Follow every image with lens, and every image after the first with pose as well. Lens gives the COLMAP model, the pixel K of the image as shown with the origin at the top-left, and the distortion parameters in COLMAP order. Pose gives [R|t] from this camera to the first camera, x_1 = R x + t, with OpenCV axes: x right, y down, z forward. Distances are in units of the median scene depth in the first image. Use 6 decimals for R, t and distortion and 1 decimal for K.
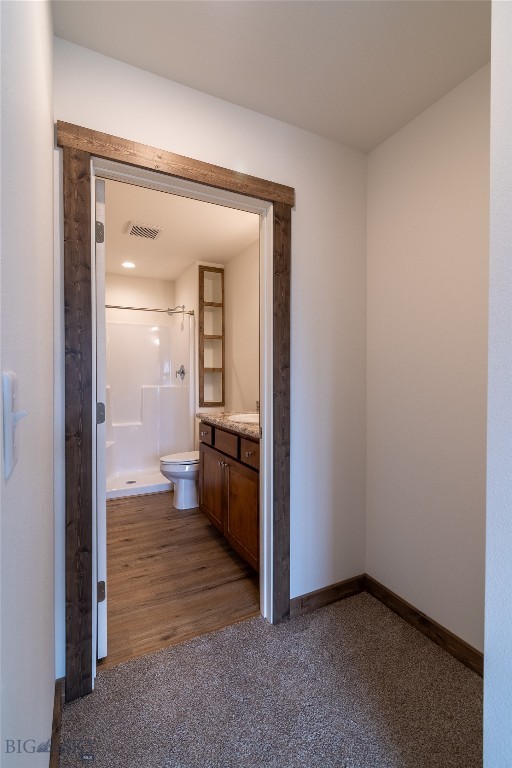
lens RADIAL K [[358.2, 0, 283.4], [0, 358.2, 382.9], [0, 0, 1]] dist [0.000472, -0.000543]
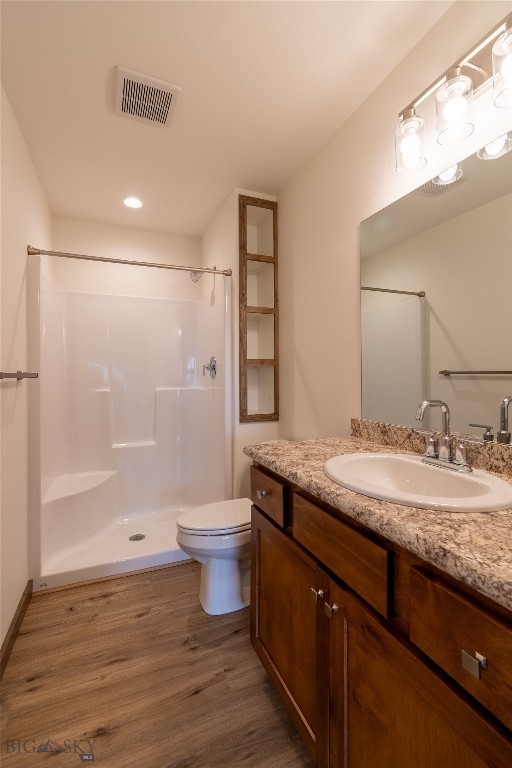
lens RADIAL K [[380.3, 0, 255.6], [0, 380.3, 372.8], [0, 0, 1]] dist [0.000183, -0.000116]
pose [[0.988230, -0.008867, -0.152720, -0.107405], [0.005351, 0.999711, -0.023419, -0.003275], [0.152884, 0.022327, 0.987992, 0.351635]]
